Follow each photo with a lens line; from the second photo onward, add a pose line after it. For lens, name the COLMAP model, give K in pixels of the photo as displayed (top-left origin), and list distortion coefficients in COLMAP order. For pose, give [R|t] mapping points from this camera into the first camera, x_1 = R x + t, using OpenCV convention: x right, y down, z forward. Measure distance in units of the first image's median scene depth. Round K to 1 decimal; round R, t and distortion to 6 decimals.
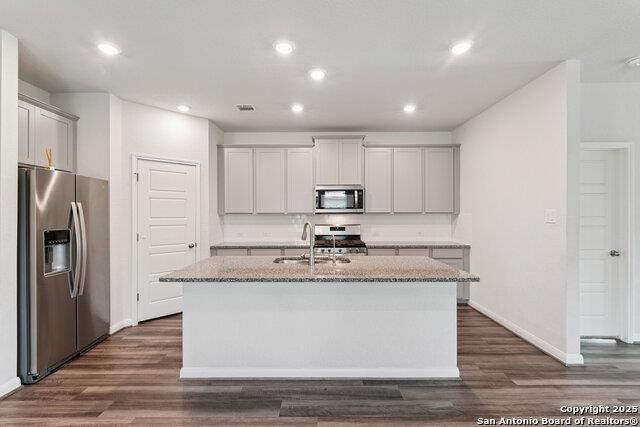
lens RADIAL K [[293.0, 0, 320.7], [0, 293.0, 213.0], [0, 0, 1]] dist [-0.006639, 0.001199]
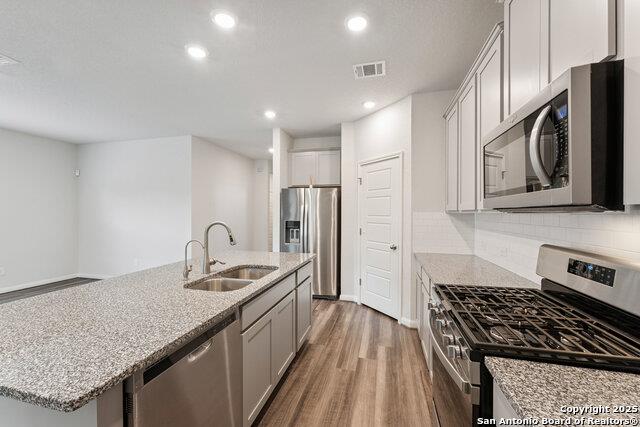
lens RADIAL K [[262.2, 0, 319.4], [0, 262.2, 213.8], [0, 0, 1]] dist [-0.001627, 0.000638]
pose [[-0.249525, 0.007389, -0.968340, 0.455112], [0.002895, 0.999972, 0.006885, 0.002663], [0.968364, -0.001085, -0.249540, 1.122270]]
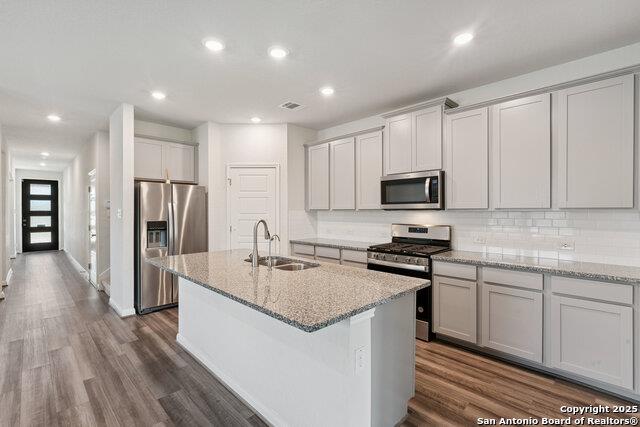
lens RADIAL K [[293.0, 0, 314.7], [0, 293.0, 214.4], [0, 0, 1]] dist [-0.006639, 0.001199]
pose [[0.698596, 0.009642, -0.715451, 0.563506], [0.002814, 0.999864, 0.016223, -0.000077], [0.715510, -0.013346, 0.698475, 0.371052]]
